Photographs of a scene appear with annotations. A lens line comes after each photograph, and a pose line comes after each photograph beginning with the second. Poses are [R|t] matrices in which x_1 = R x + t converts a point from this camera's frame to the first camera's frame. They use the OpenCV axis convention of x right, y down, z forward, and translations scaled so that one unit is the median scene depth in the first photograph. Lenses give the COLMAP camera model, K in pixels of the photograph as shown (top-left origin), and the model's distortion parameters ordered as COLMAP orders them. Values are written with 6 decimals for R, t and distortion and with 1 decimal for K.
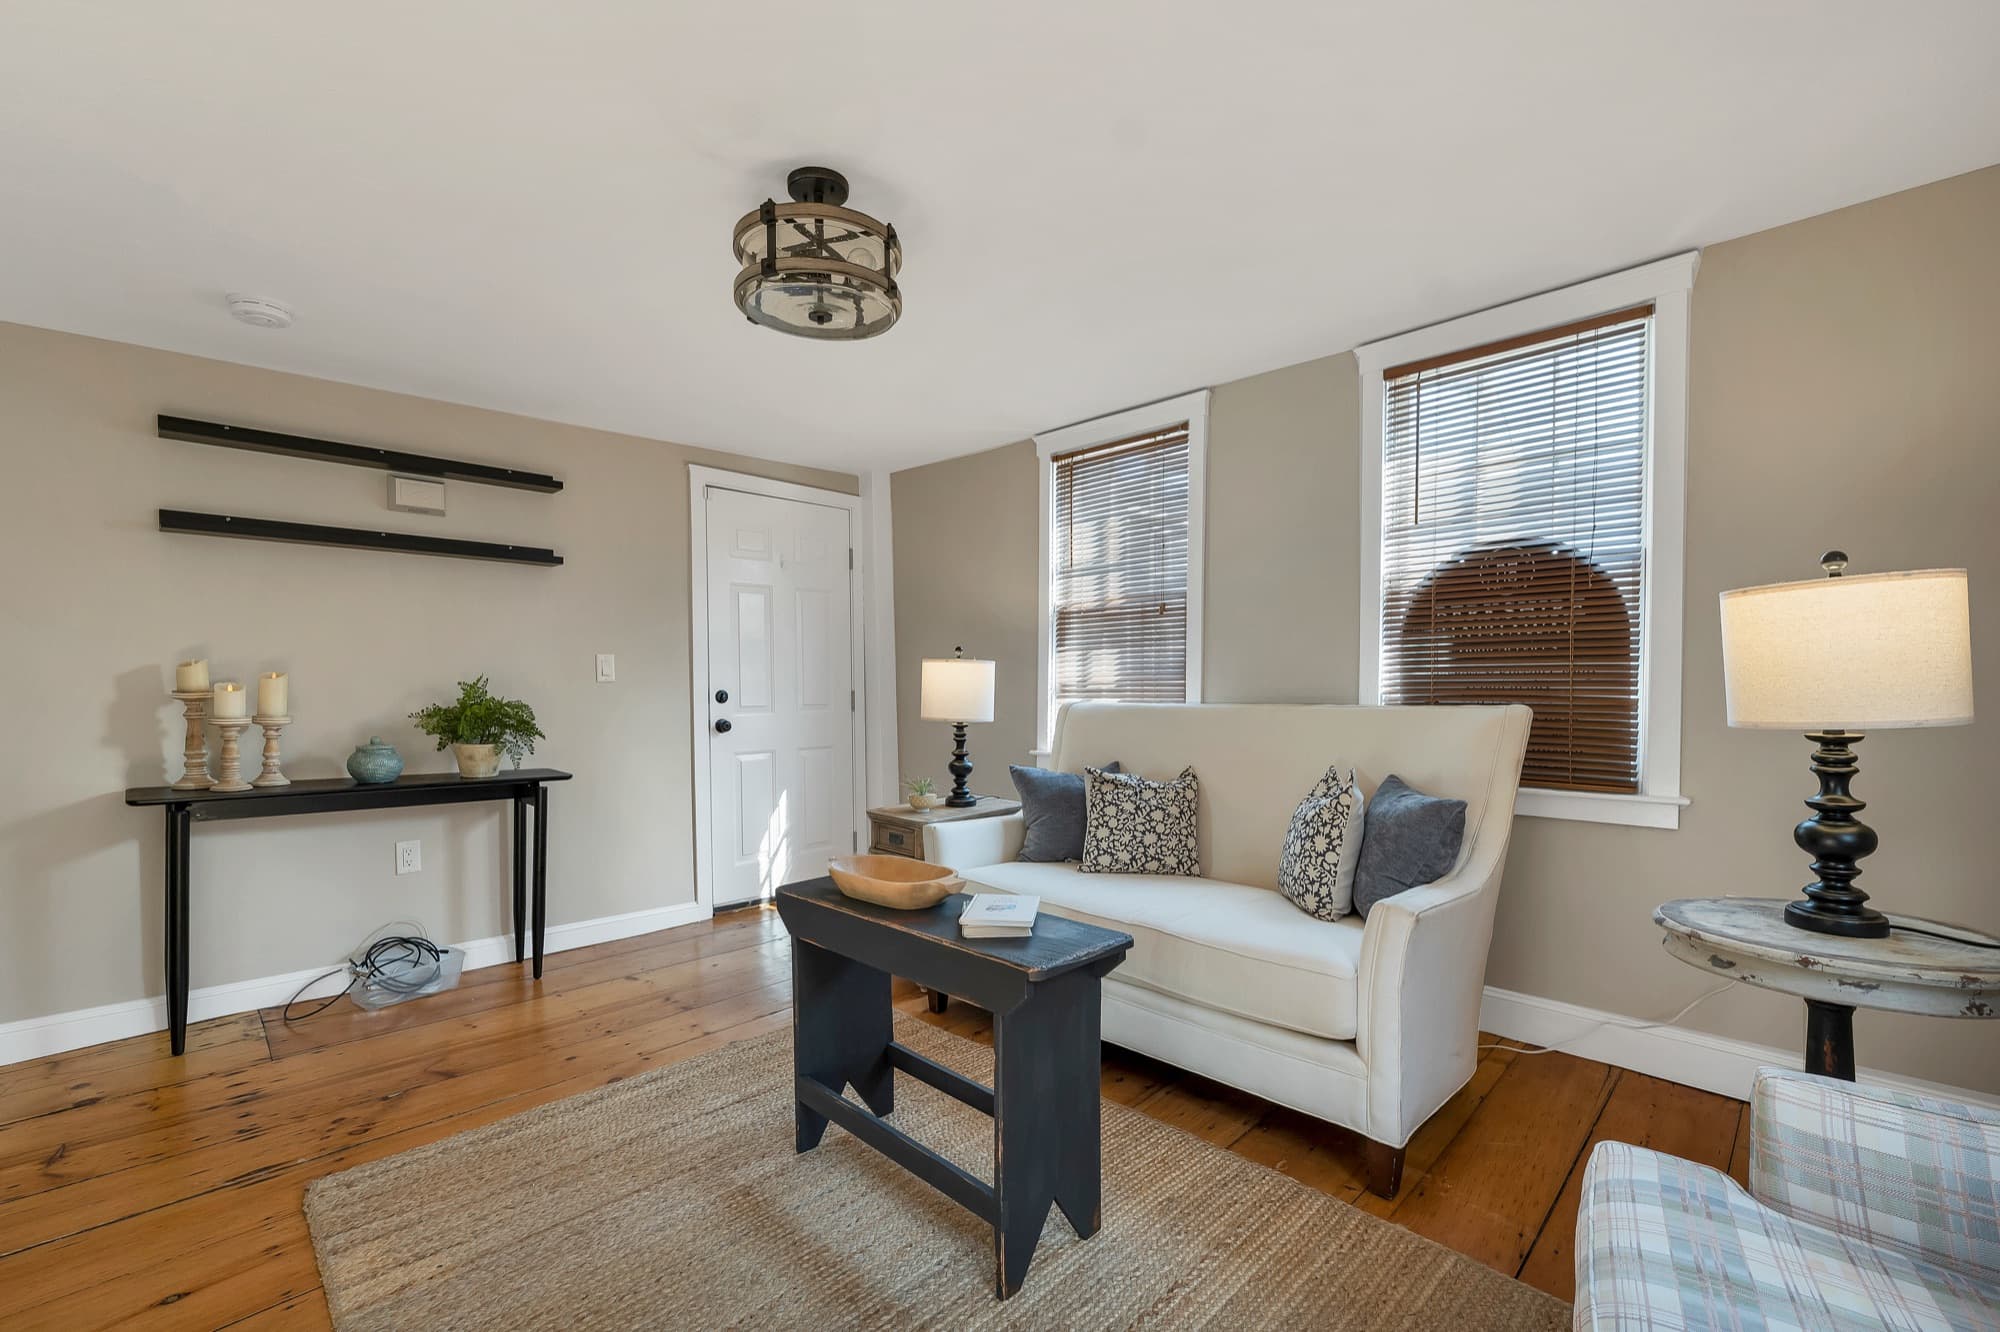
lens RADIAL K [[844.3, 0, 993.3], [0, 844.3, 704.7], [0, 0, 1]] dist [-0.001738, -0.000303]
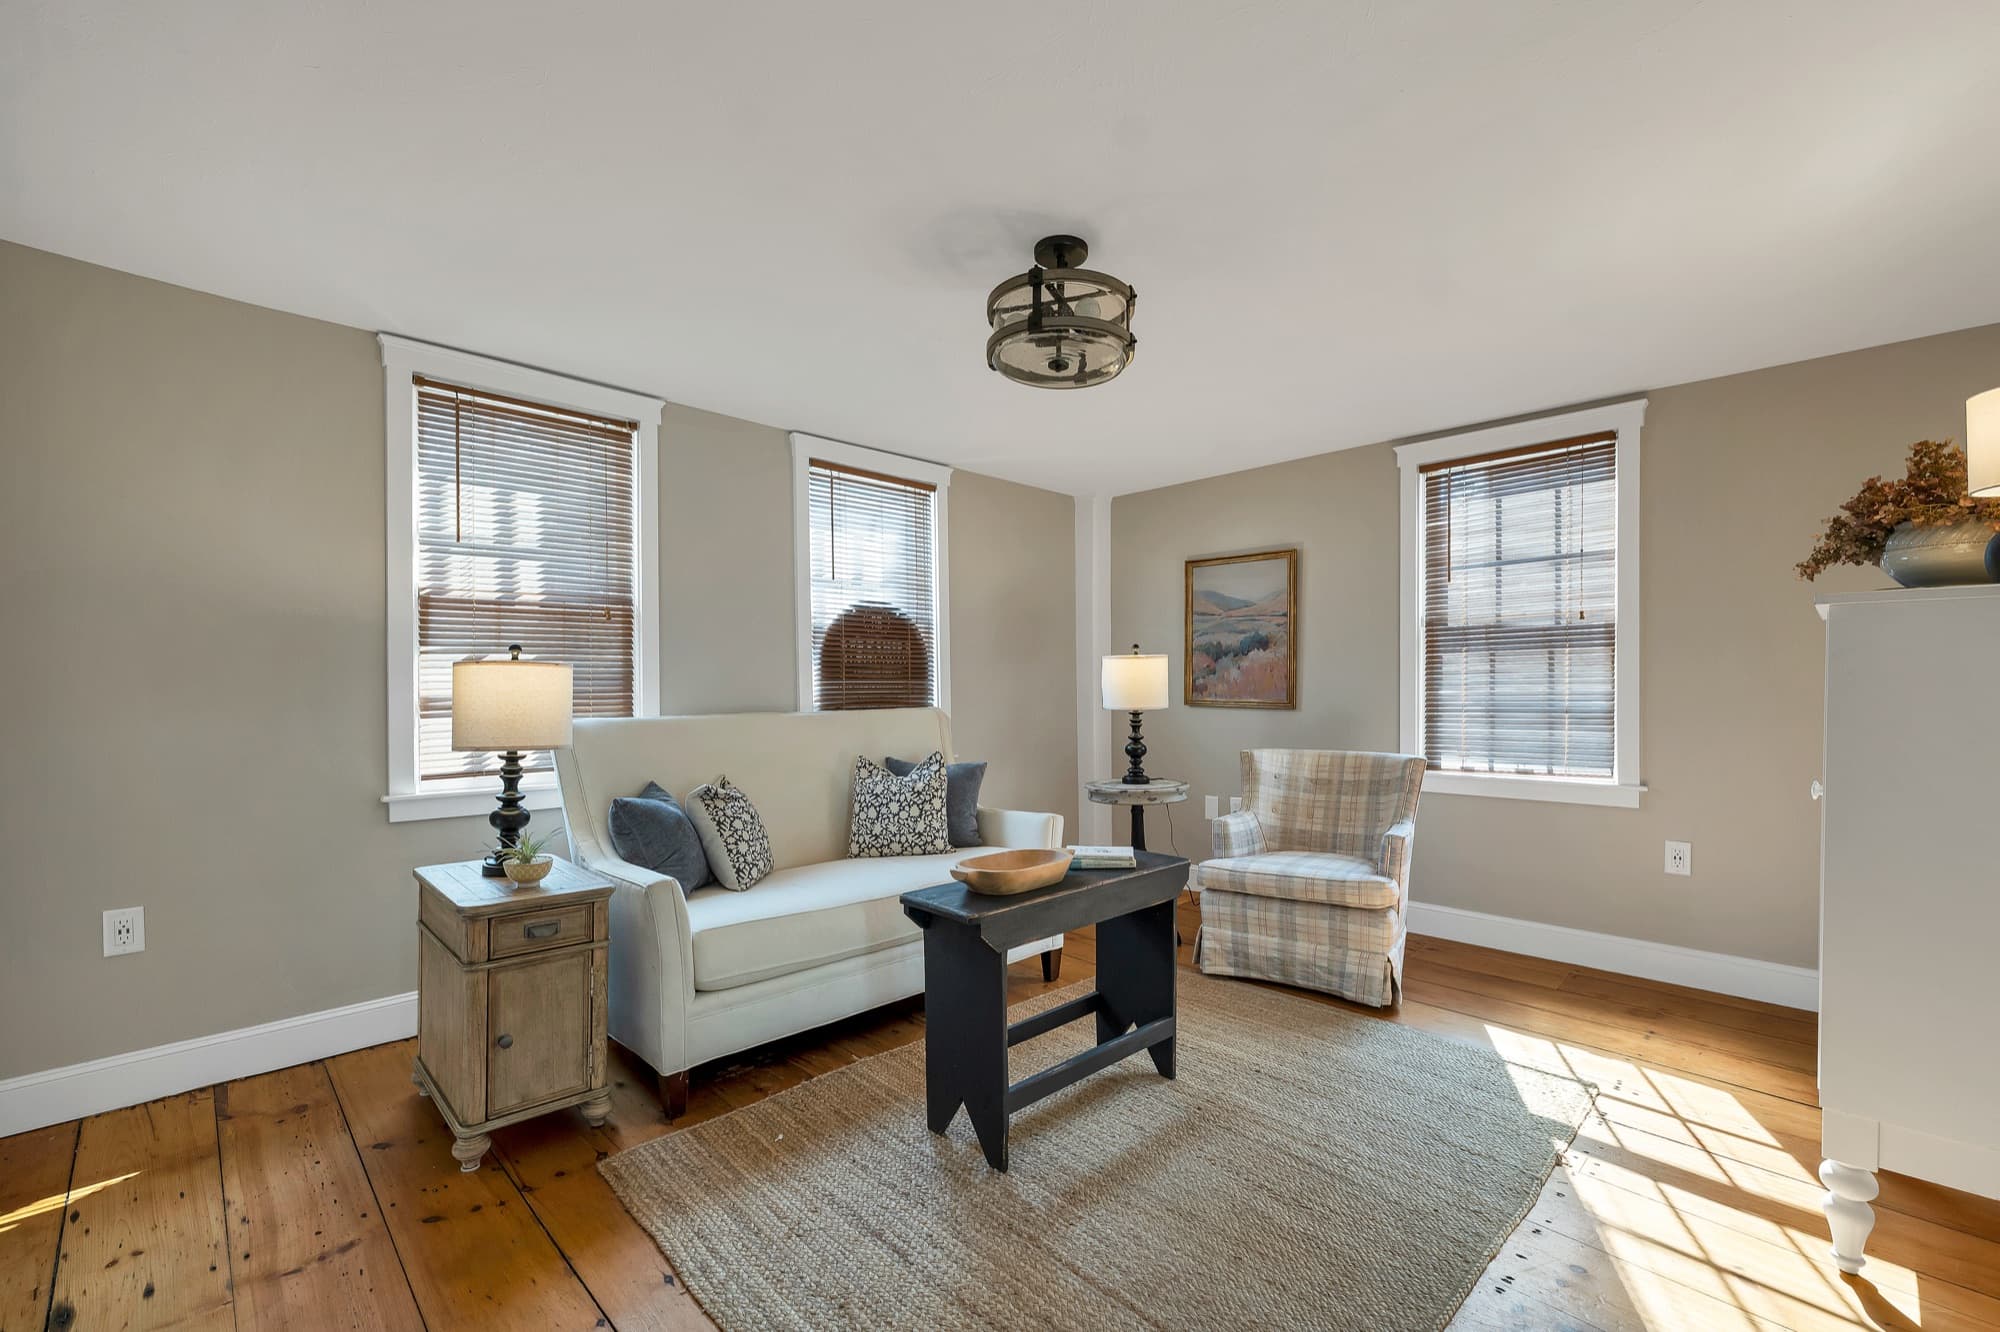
lens RADIAL K [[844.3, 0, 993.3], [0, 844.3, 704.7], [0, 0, 1]] dist [-0.001738, -0.000303]
pose [[0.023358, -0.009378, 0.999683, -0.861365], [0.034361, 0.999373, 0.008572, -0.011422], [-0.999136, 0.034150, 0.023666, 0.700148]]
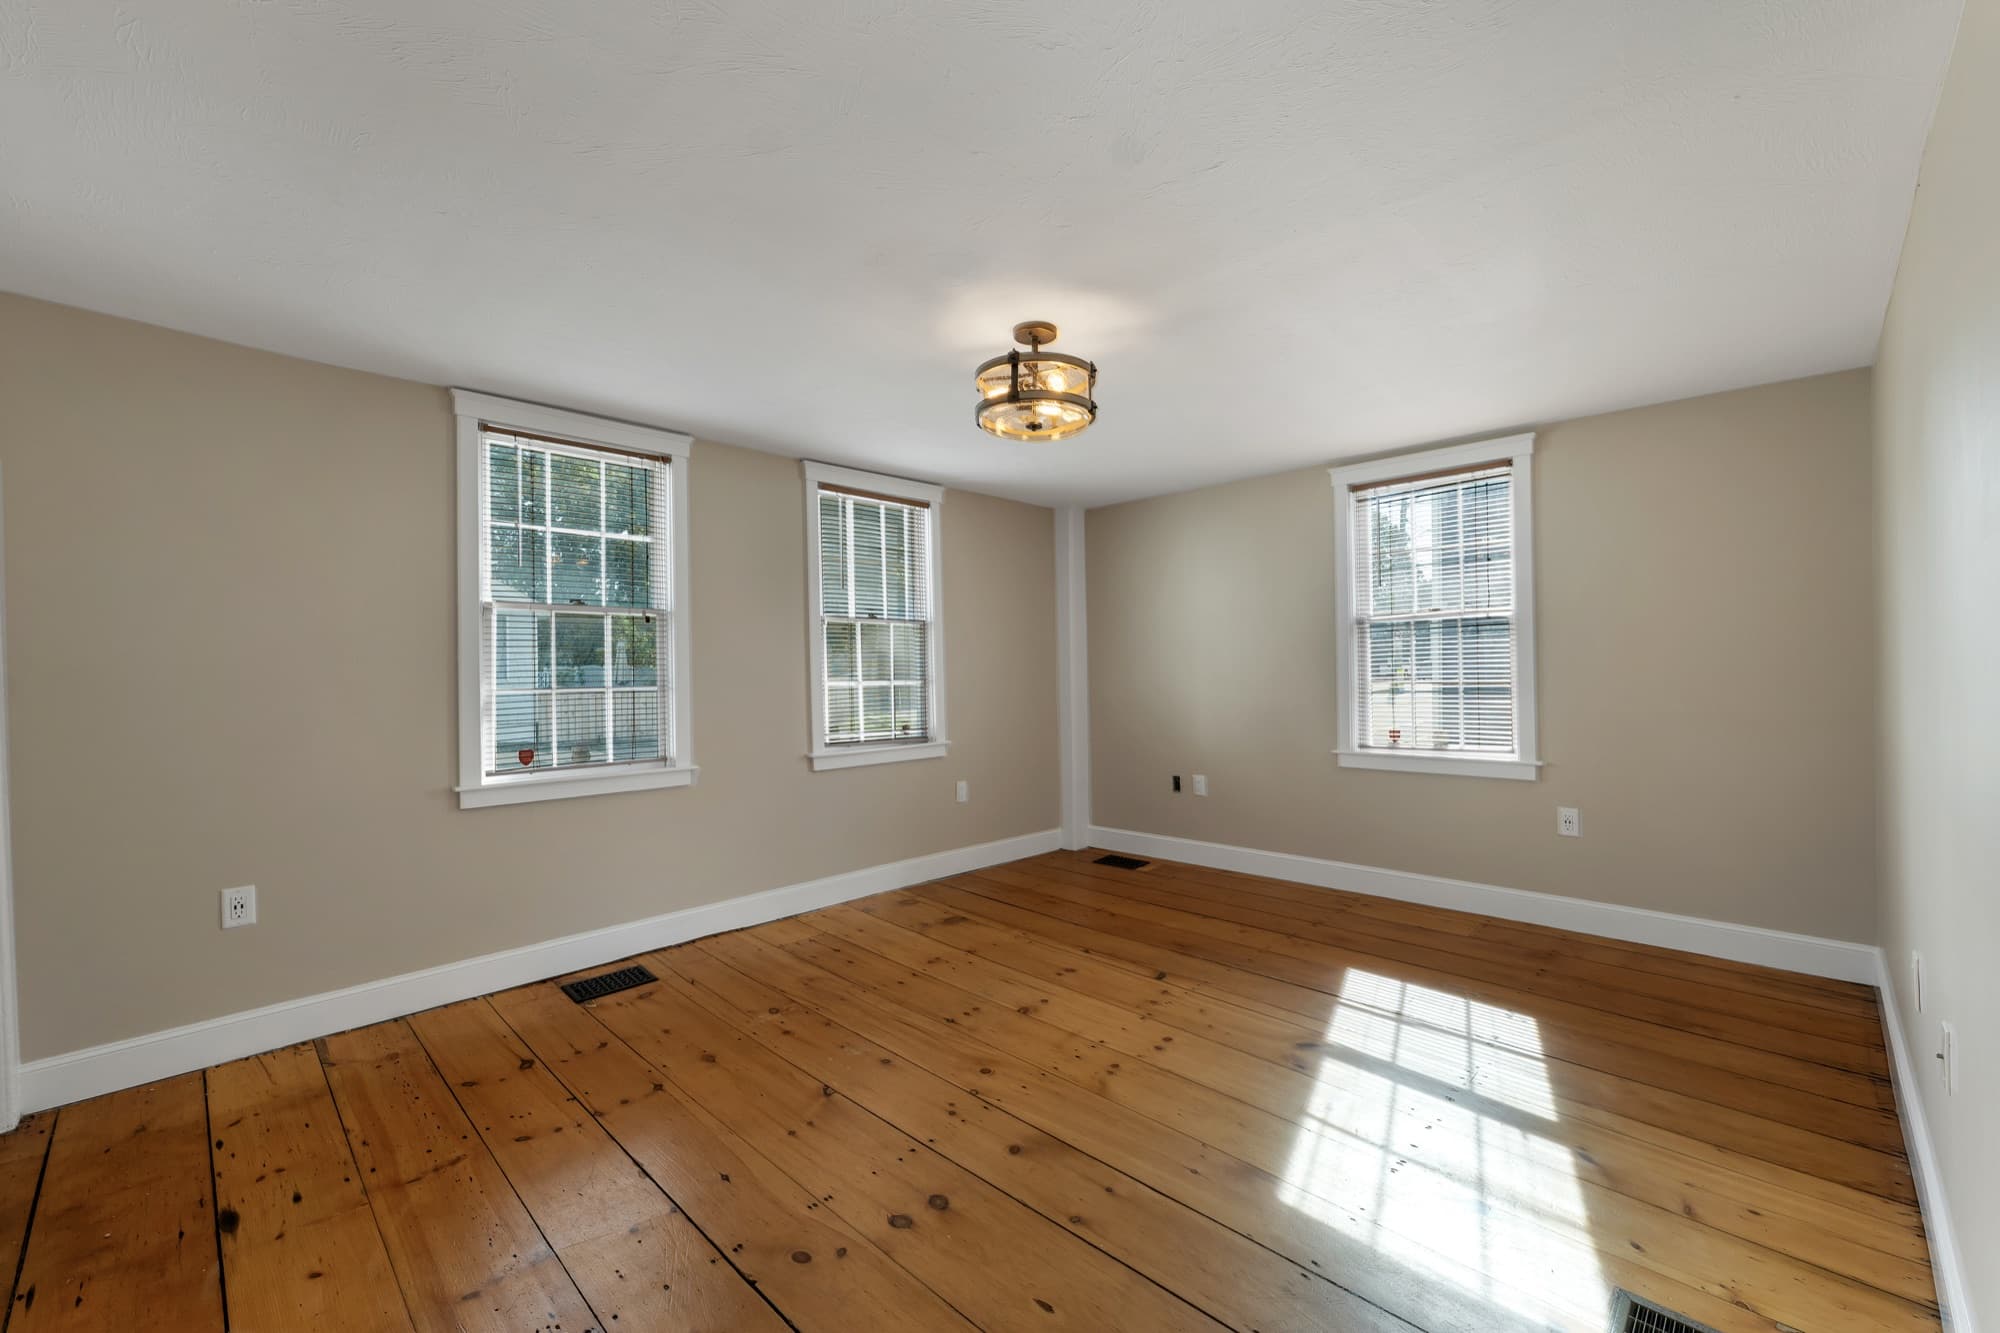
lens RADIAL K [[805.1, 0, 999.6], [0, 805.1, 677.4], [0, 0, 1]] dist [0.001364, 0.000428]
pose [[-0.000367, 0.002553, 0.999997, -0.975272], [0.046952, 0.998894, -0.002533, -0.029217], [-0.998897, 0.046951, -0.000487, 0.699849]]
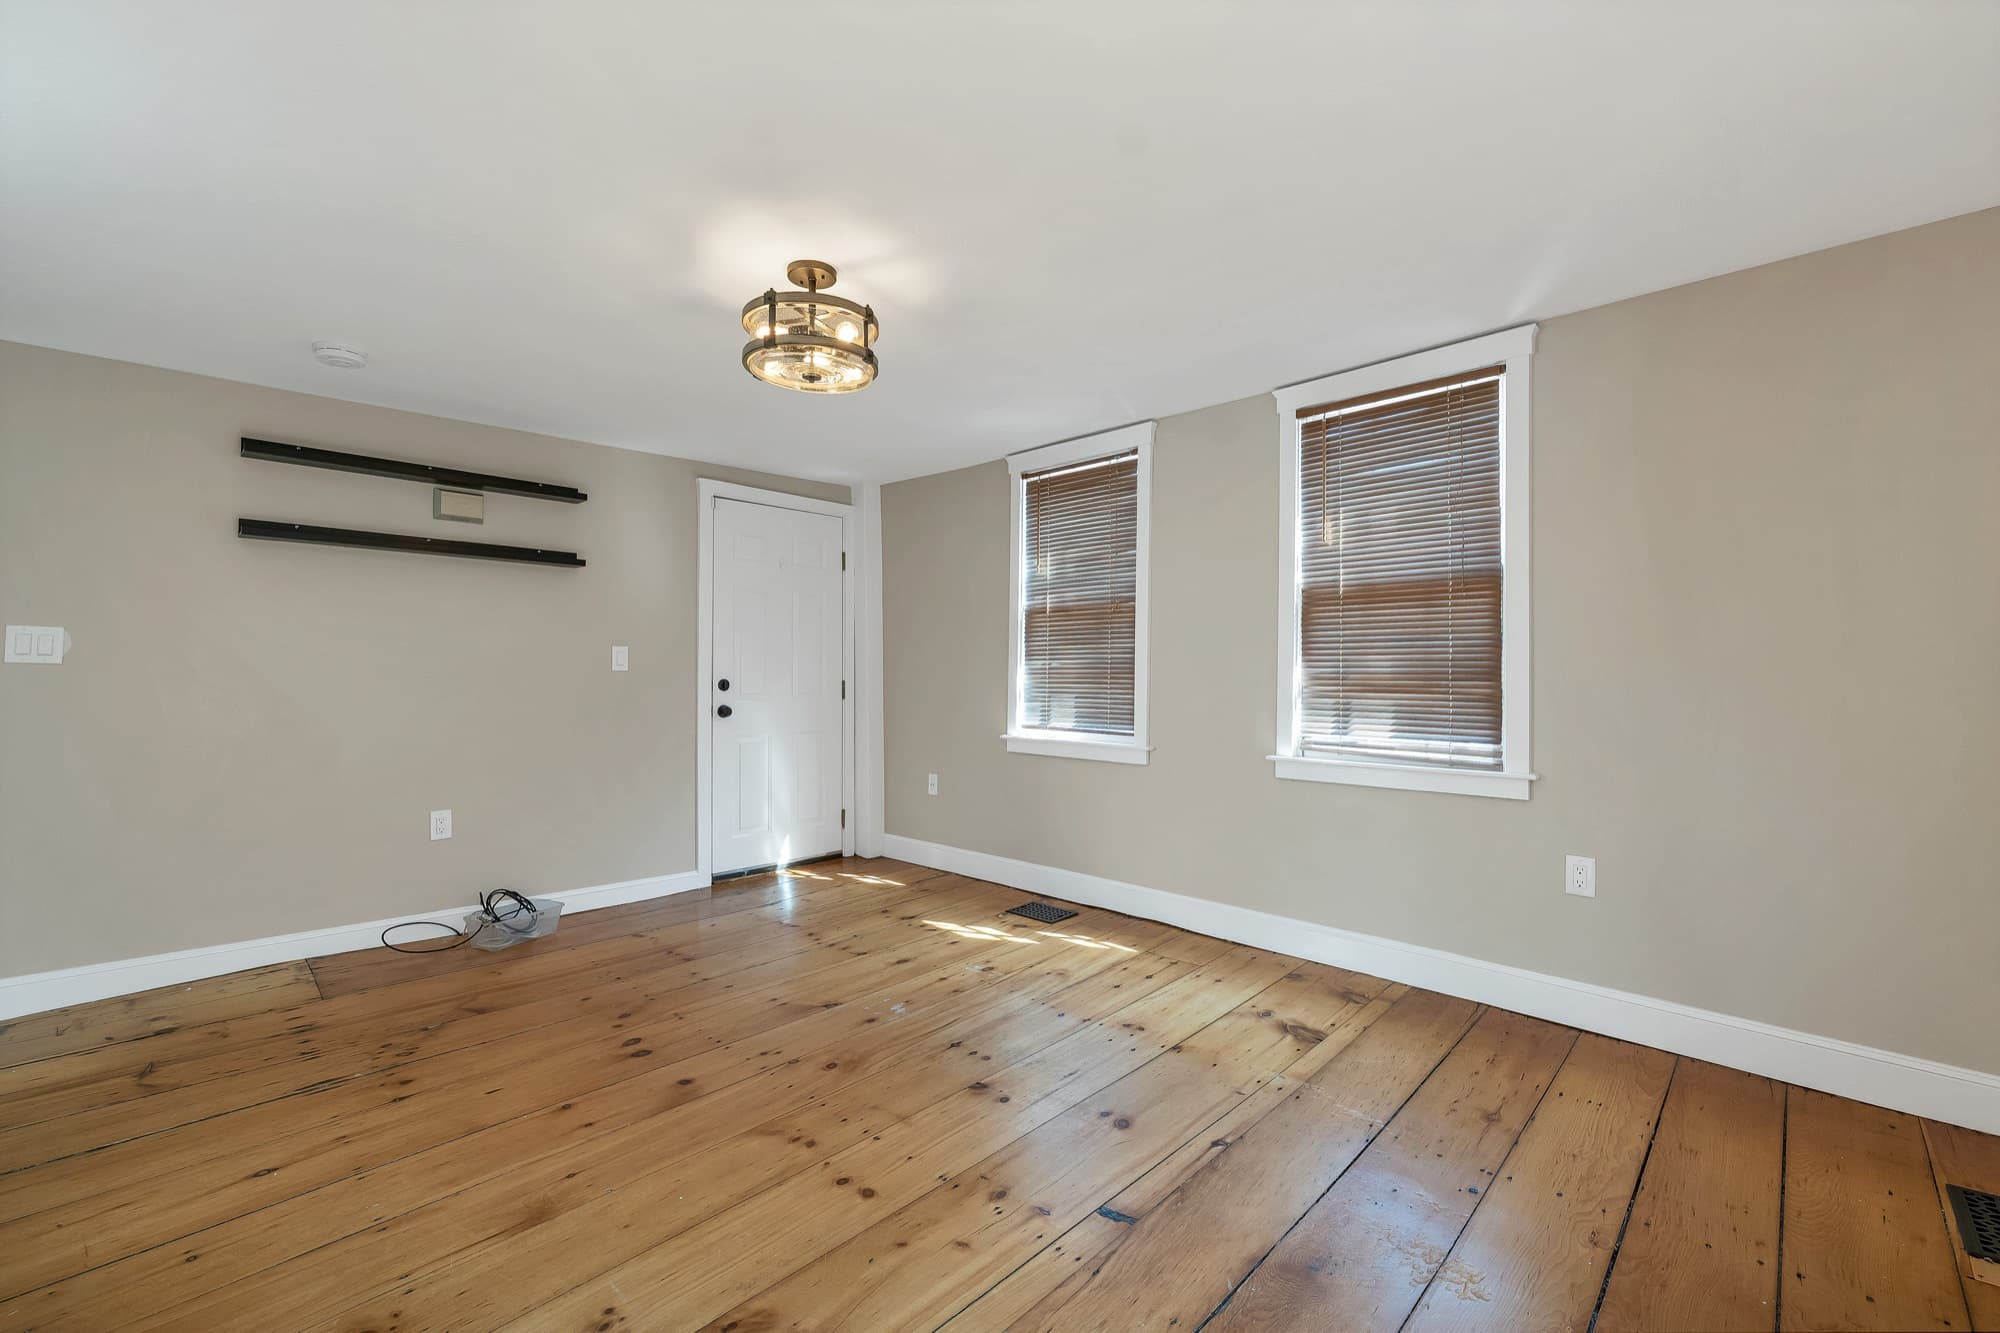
lens RADIAL K [[826.7, 0, 1000.0], [0, 826.7, 666.5], [0, 0, 1]] dist [-0.000333, -0.000265]
pose [[0.999890, 0.007619, 0.012711, 0.039048], [-0.007145, 0.999292, -0.036928, 0.005595], [-0.012983, 0.036833, 0.999237, -0.131574]]
